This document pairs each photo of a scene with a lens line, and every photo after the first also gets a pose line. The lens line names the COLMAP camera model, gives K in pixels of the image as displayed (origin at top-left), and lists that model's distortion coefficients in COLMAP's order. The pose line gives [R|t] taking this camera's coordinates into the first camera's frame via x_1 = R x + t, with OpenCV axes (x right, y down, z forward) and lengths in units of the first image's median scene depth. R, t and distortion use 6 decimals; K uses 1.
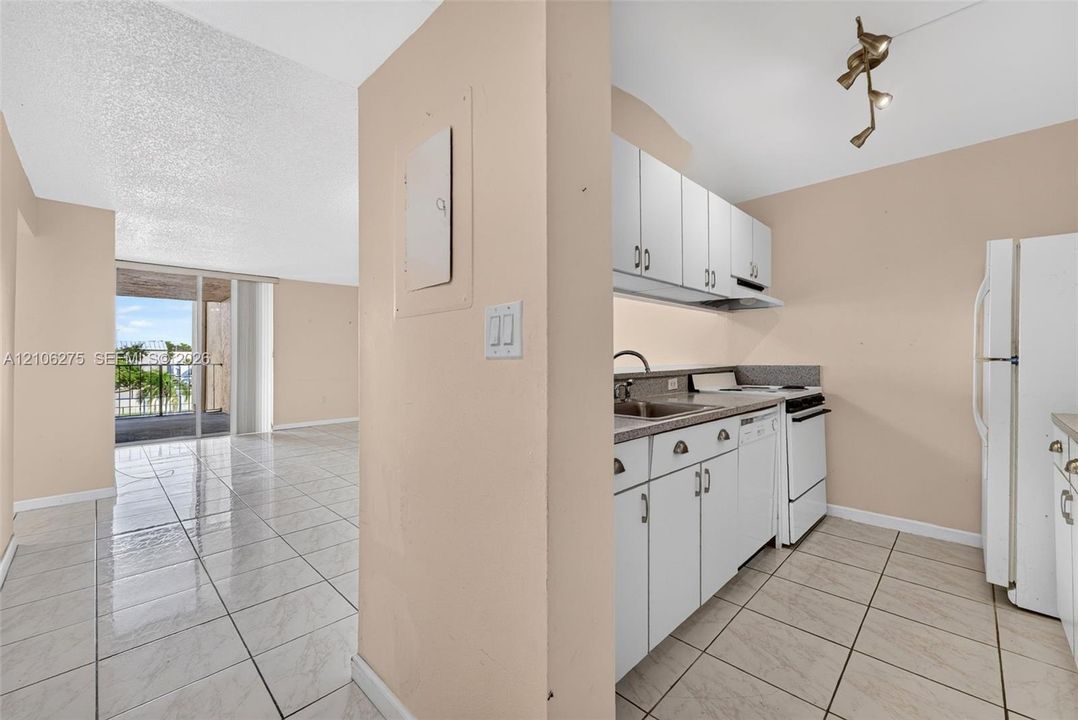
lens RADIAL K [[438.8, 0, 544.8], [0, 438.8, 364.8], [0, 0, 1]] dist [-0.024731, 0.013710]
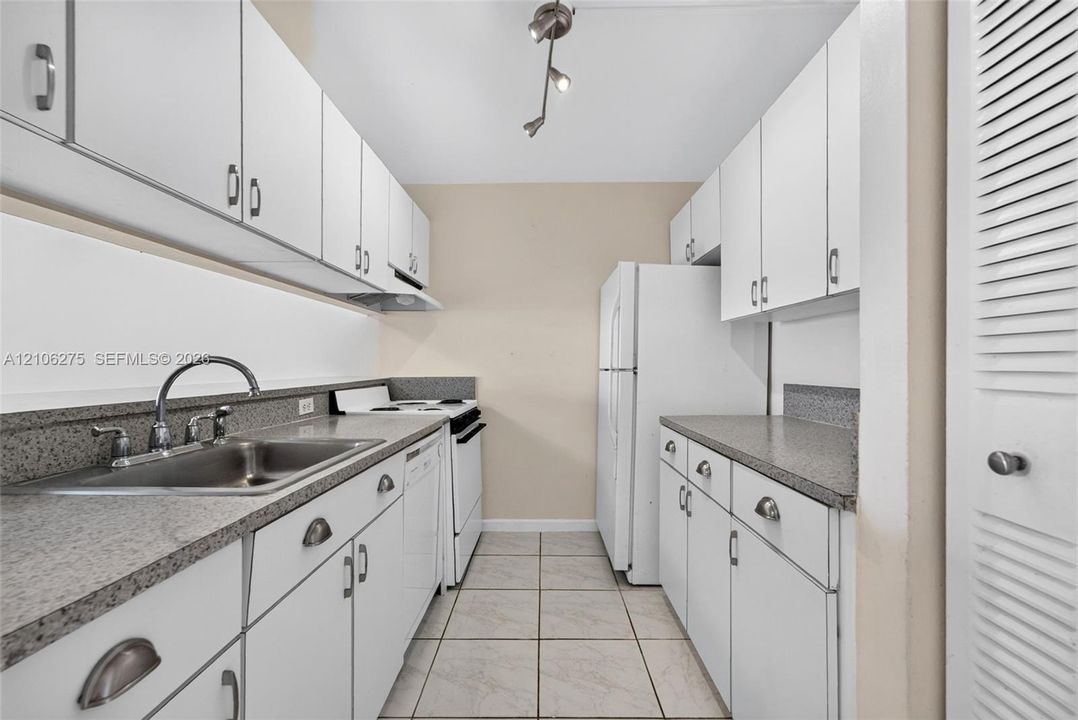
lens RADIAL K [[438.8, 0, 544.8], [0, 438.8, 364.8], [0, 0, 1]] dist [-0.024731, 0.013710]
pose [[0.712497, 0.007295, 0.701637, 0.087365], [0.010513, 0.999723, -0.021070, -0.004051], [-0.701596, 0.022389, 0.712223, 0.273530]]
